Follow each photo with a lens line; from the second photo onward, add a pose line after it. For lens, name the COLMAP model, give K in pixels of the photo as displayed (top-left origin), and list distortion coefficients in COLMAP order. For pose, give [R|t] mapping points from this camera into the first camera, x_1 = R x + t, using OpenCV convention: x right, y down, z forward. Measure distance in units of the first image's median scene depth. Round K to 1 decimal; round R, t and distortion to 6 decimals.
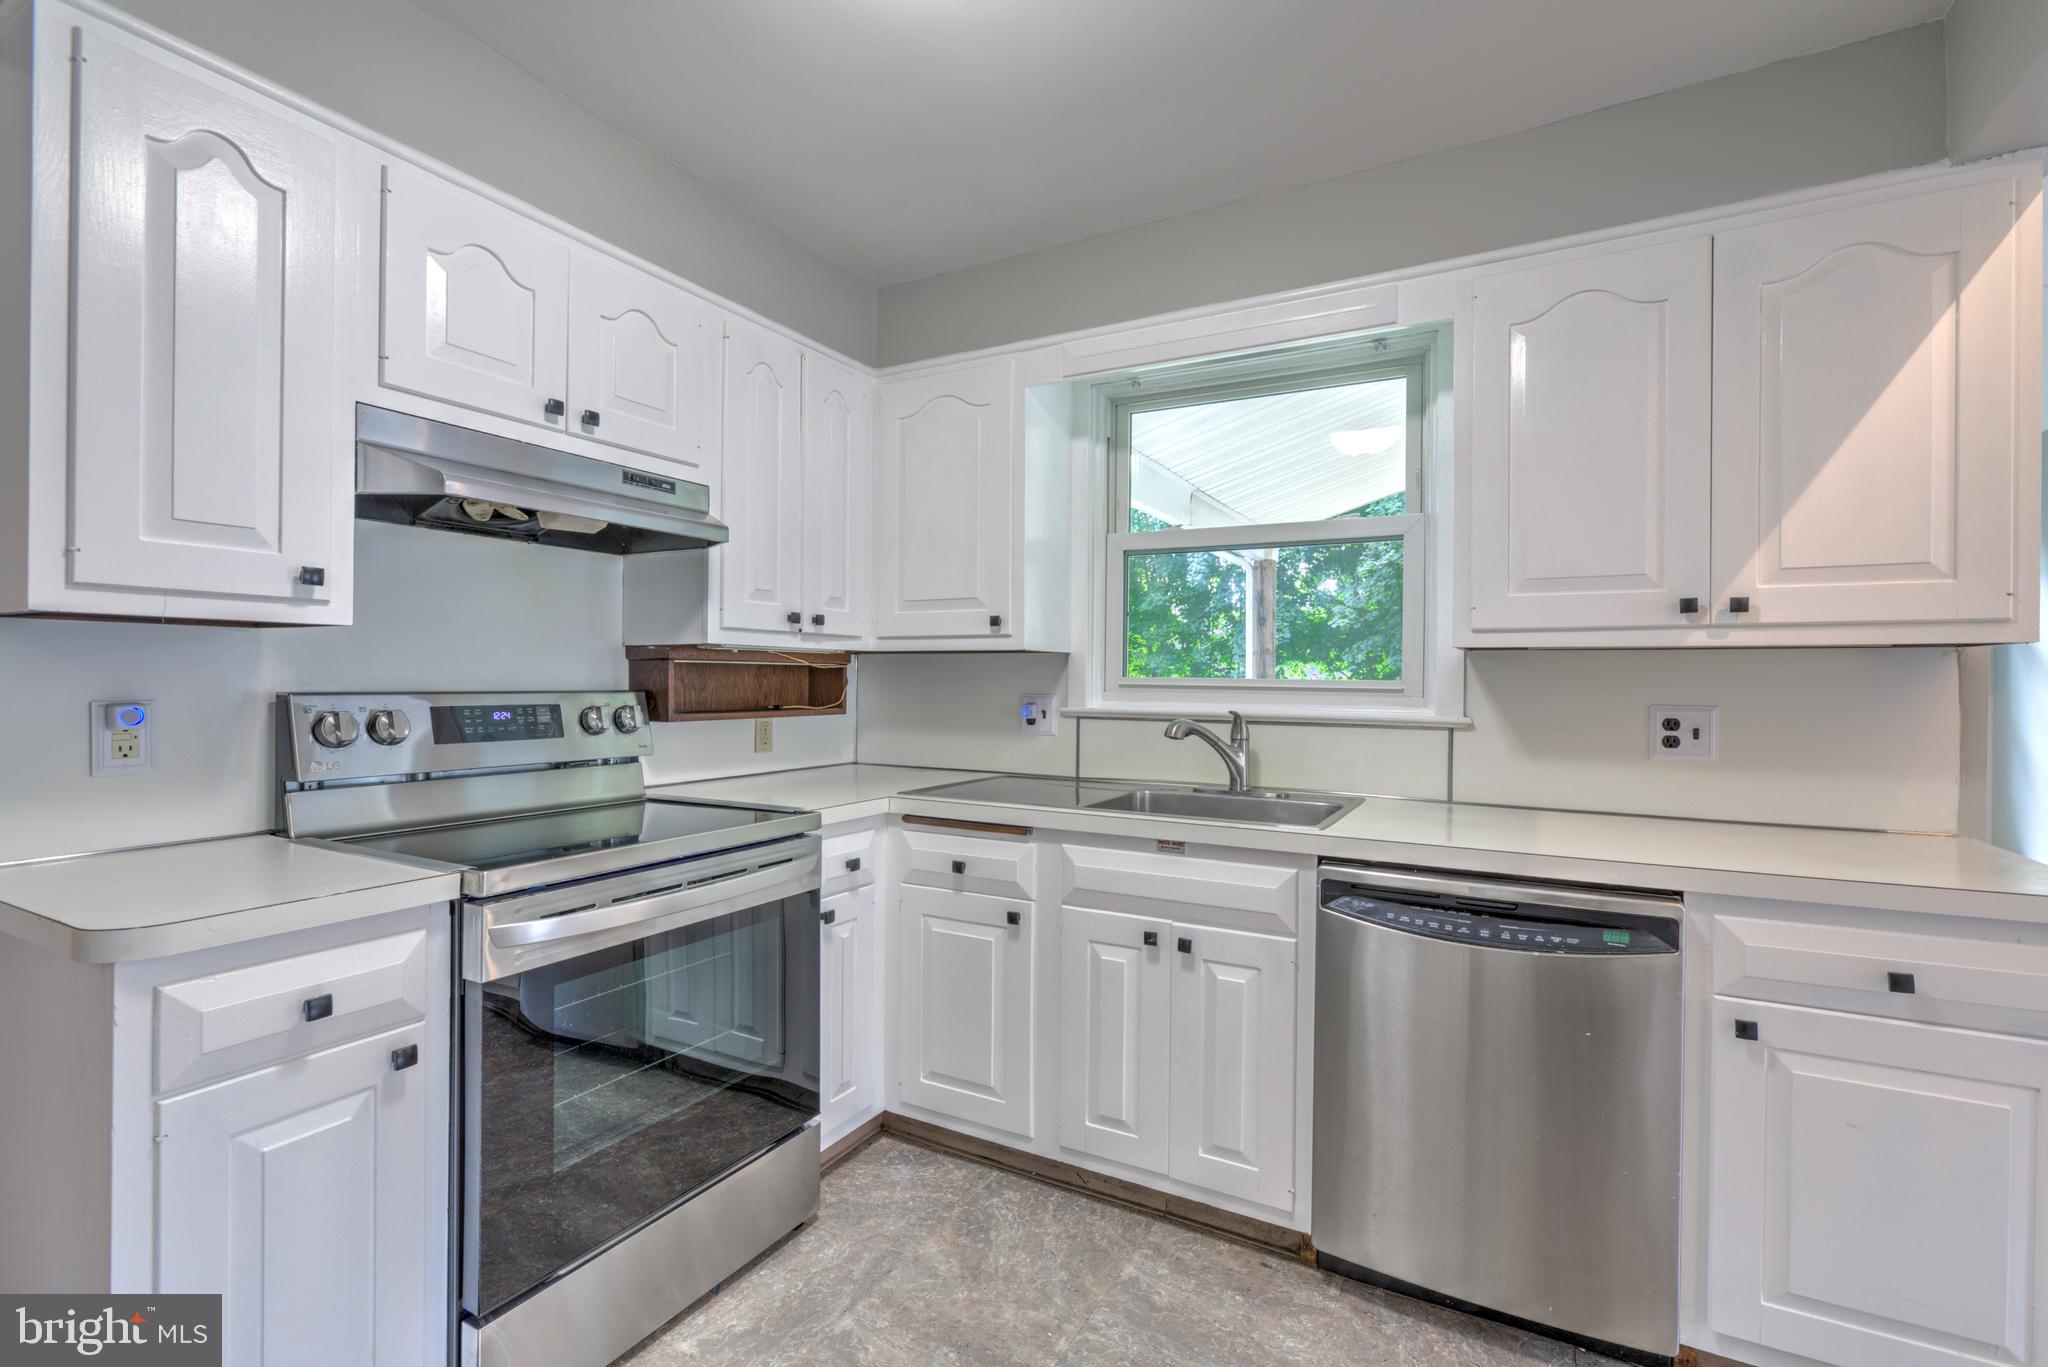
lens RADIAL K [[918.3, 0, 1030.2], [0, 918.3, 681.1], [0, 0, 1]] dist [-0.007874, 0.002773]
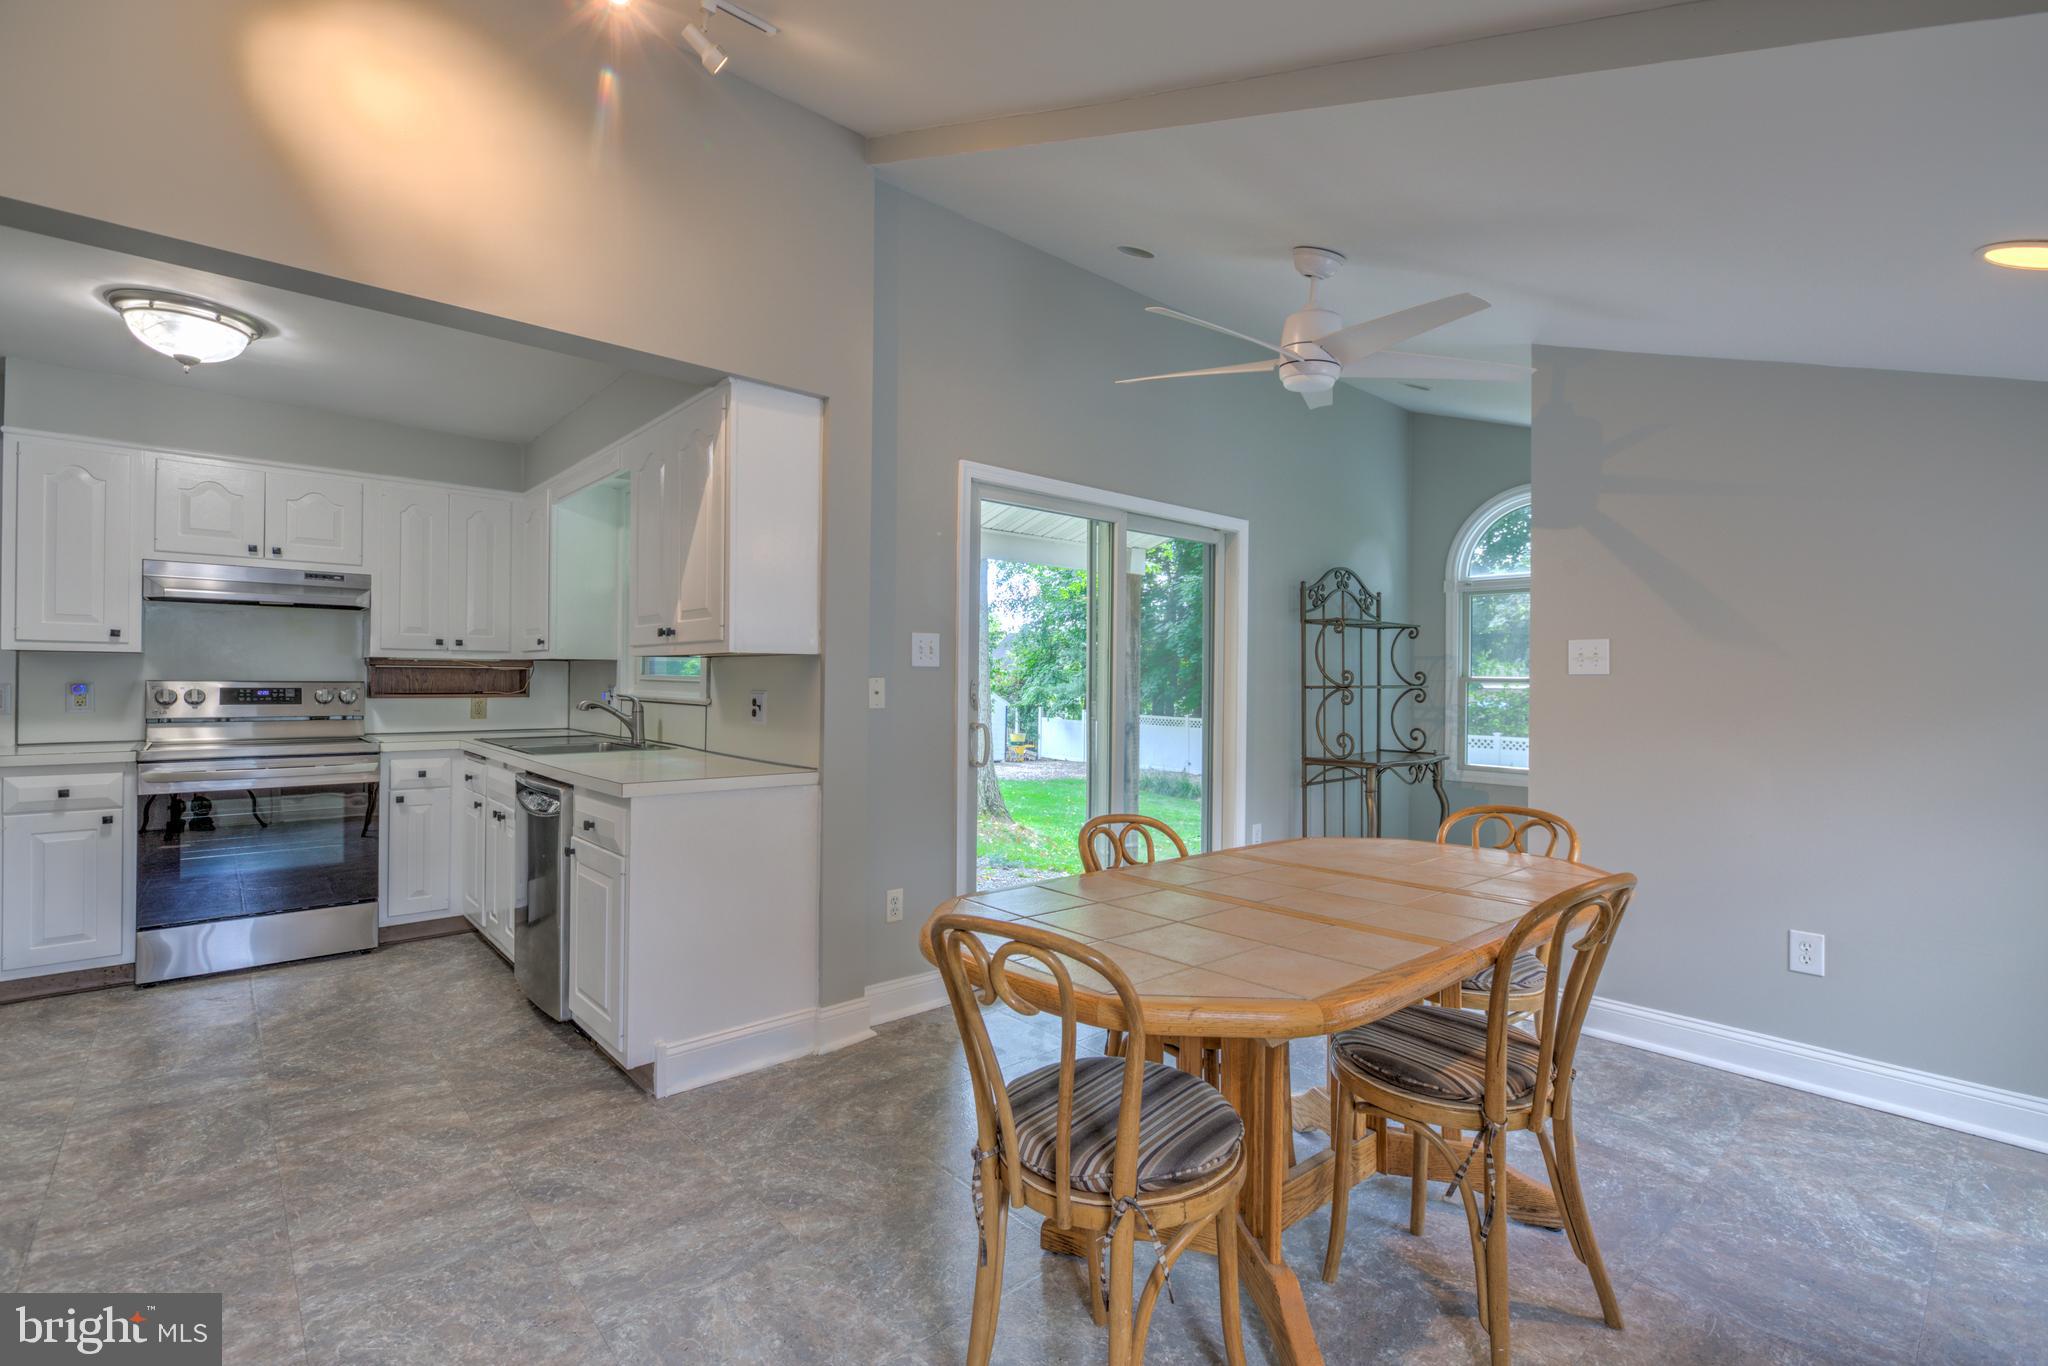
lens RADIAL K [[918.3, 0, 1046.5], [0, 918.3, 678.4], [0, 0, 1]] dist [-0.007874, 0.002773]
pose [[0.947751, 0.000586, -0.319010, 1.720292], [-0.002133, 0.999988, -0.004501, 0.010425], [0.319004, 0.004946, 0.947741, -0.391229]]
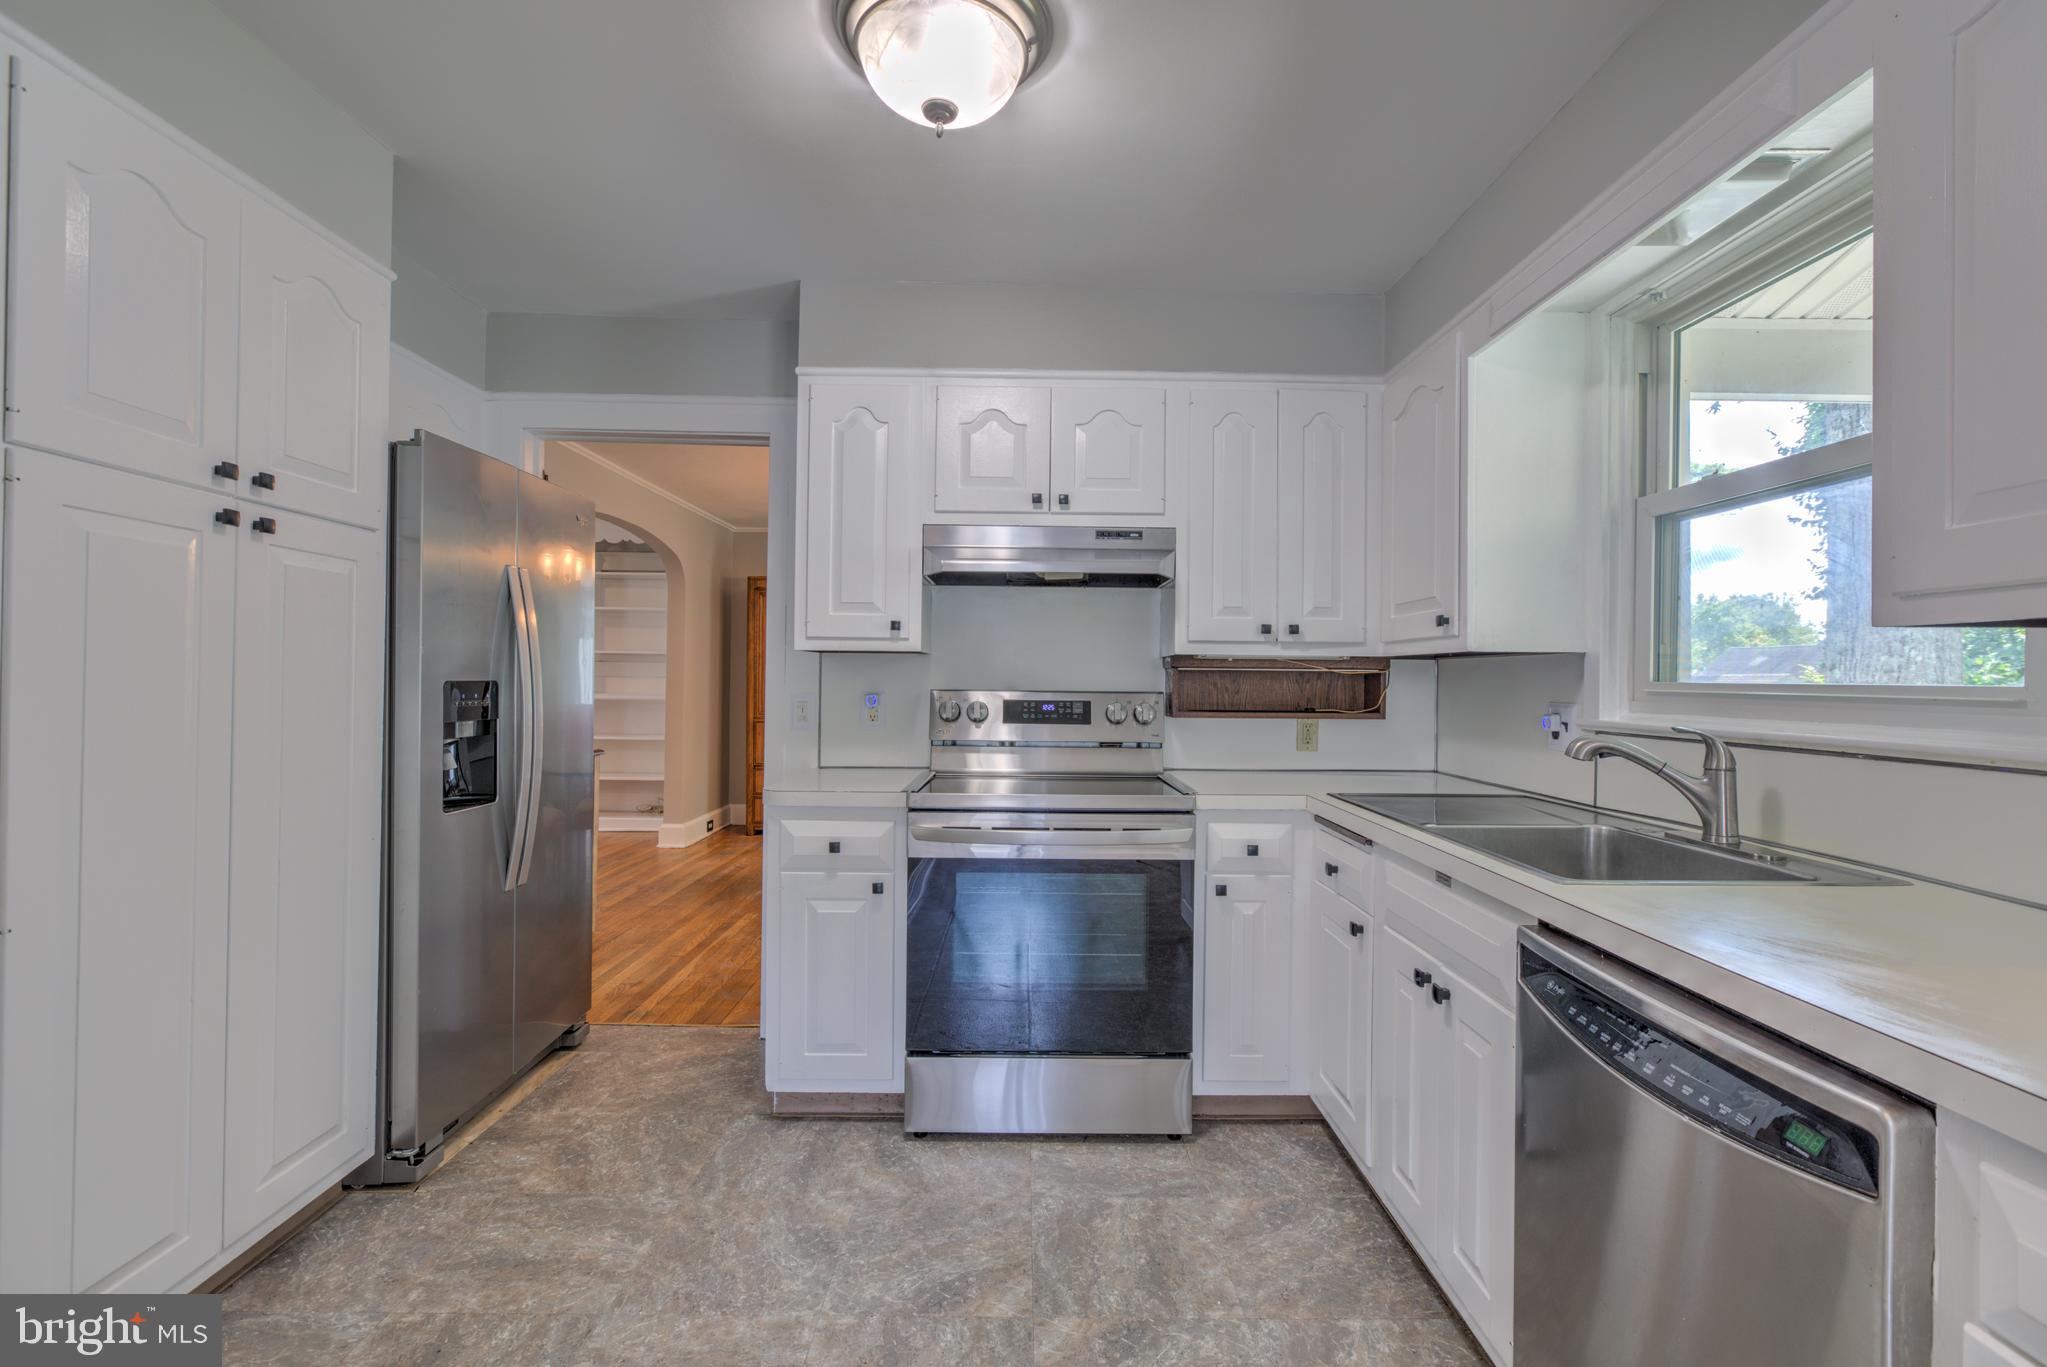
lens RADIAL K [[917.9, 0, 1026.9], [0, 917.9, 684.3], [0, 0, 1]] dist [-0.007874, 0.002773]
pose [[0.486032, 0.000816, -0.873941, 0.684922], [-0.007697, 0.999965, -0.003347, 0.005602], [0.873907, 0.008353, 0.486021, 0.237460]]
